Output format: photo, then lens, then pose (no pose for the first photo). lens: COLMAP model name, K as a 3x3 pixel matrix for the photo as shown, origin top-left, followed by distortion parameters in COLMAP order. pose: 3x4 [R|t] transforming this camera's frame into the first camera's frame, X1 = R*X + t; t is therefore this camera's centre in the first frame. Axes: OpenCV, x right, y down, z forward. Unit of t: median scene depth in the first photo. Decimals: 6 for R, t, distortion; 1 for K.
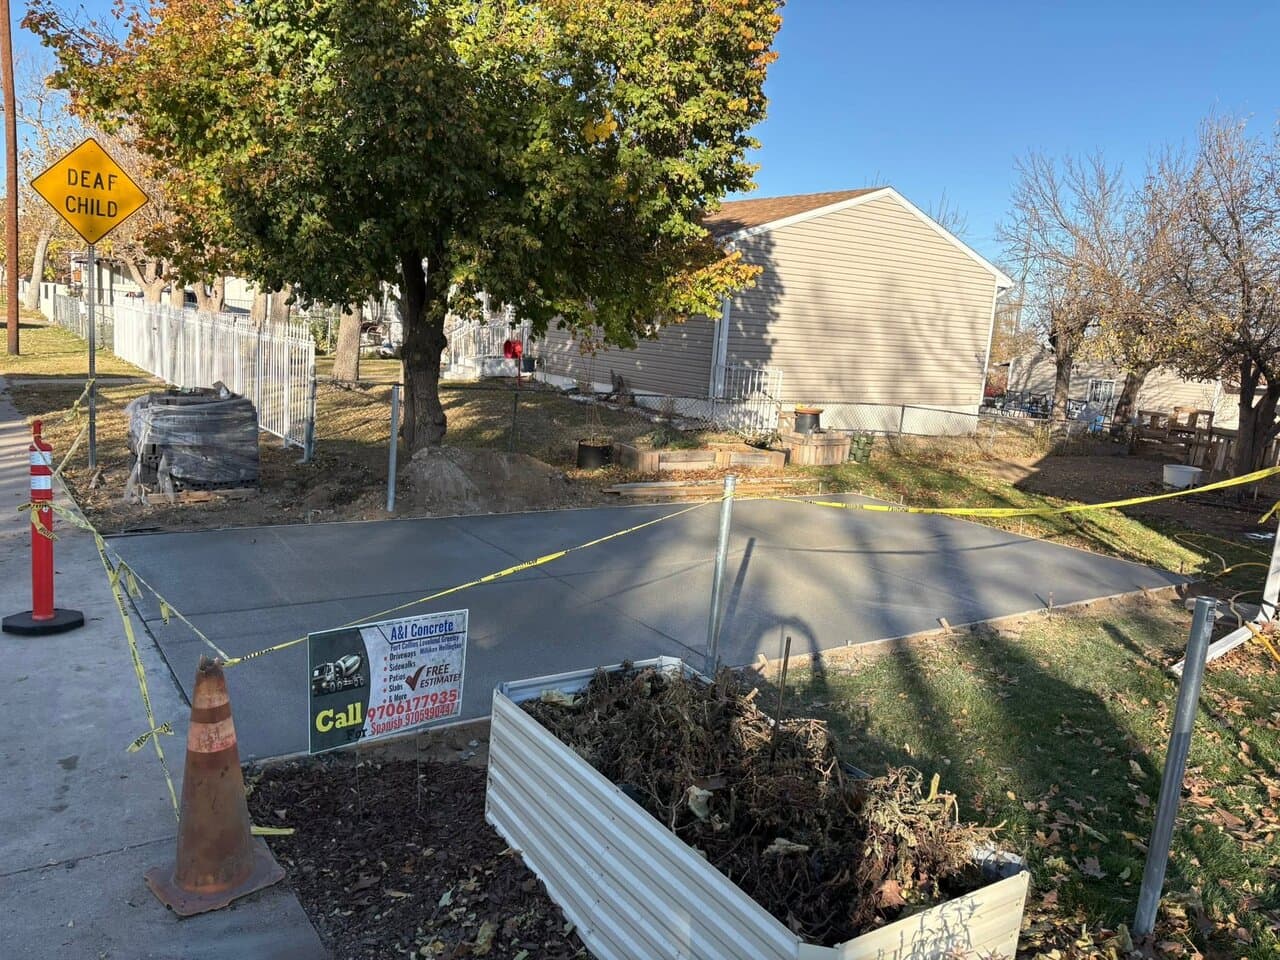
lens RADIAL K [[974.4, 0, 645.1], [0, 974.4, 489.8], [0, 0, 1]] dist [0.032500, -0.002845]
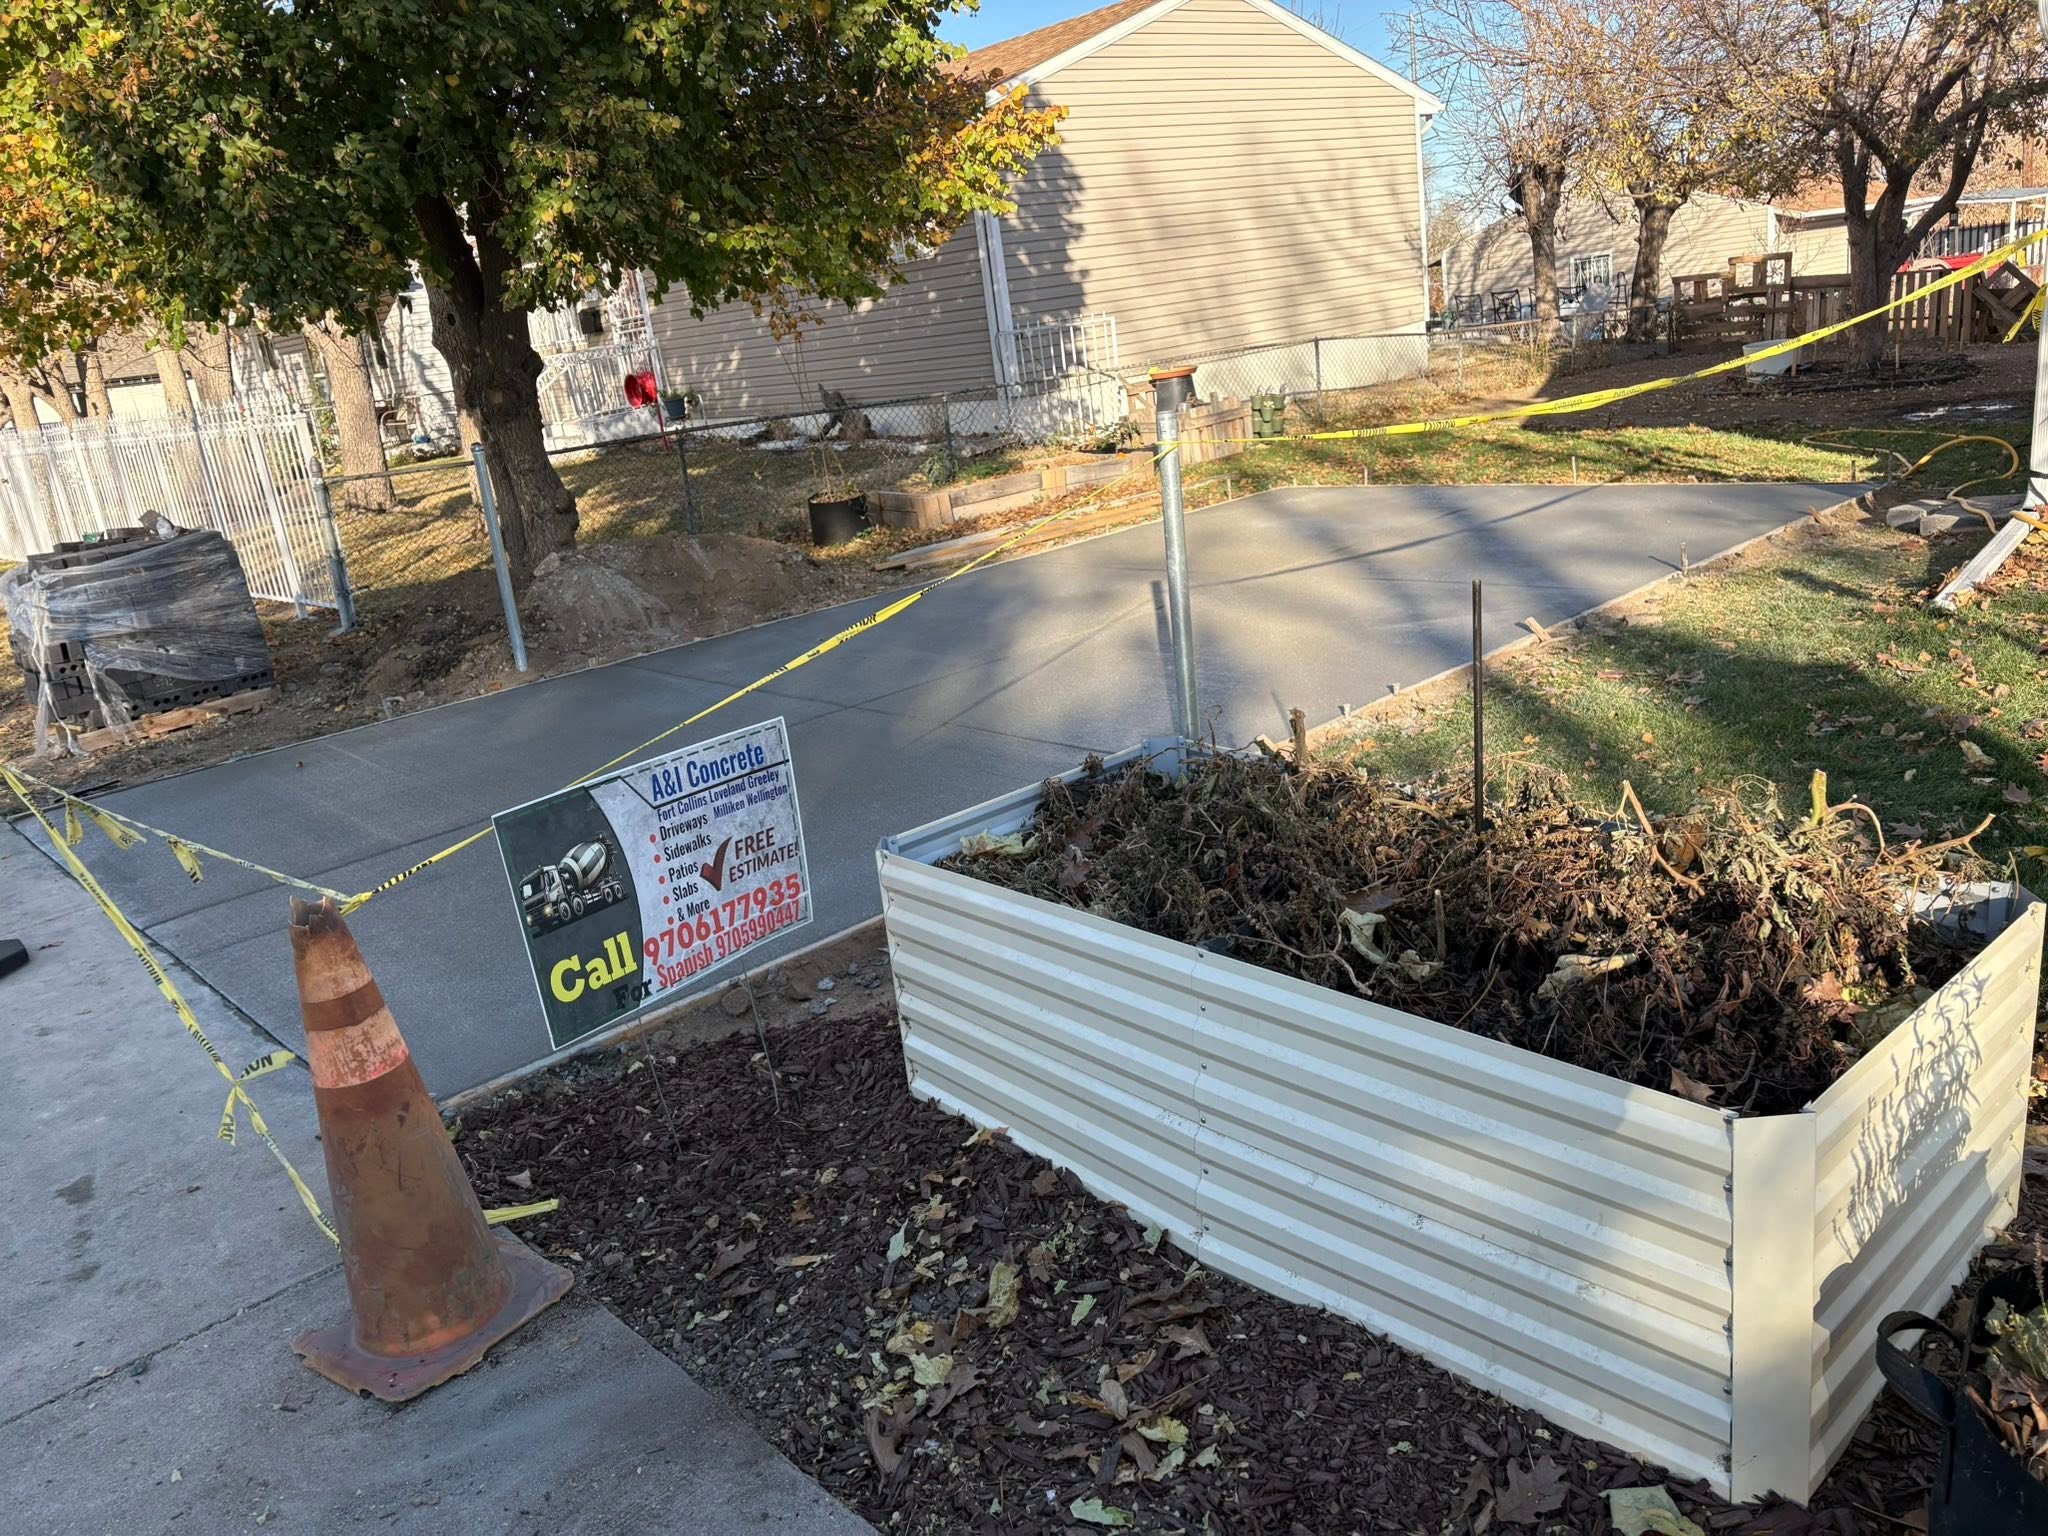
lens RADIAL K [[1542.5, 0, 1024.0], [0, 1542.5, 768.0], [0, 0, 1]] dist [0.025064, -0.004960]
pose [[0.971952, -0.225011, 0.068407, -0.063905], [0.216635, 0.969810, 0.111972, 0.045480], [-0.091536, -0.094012, 0.991354, 0.099545]]
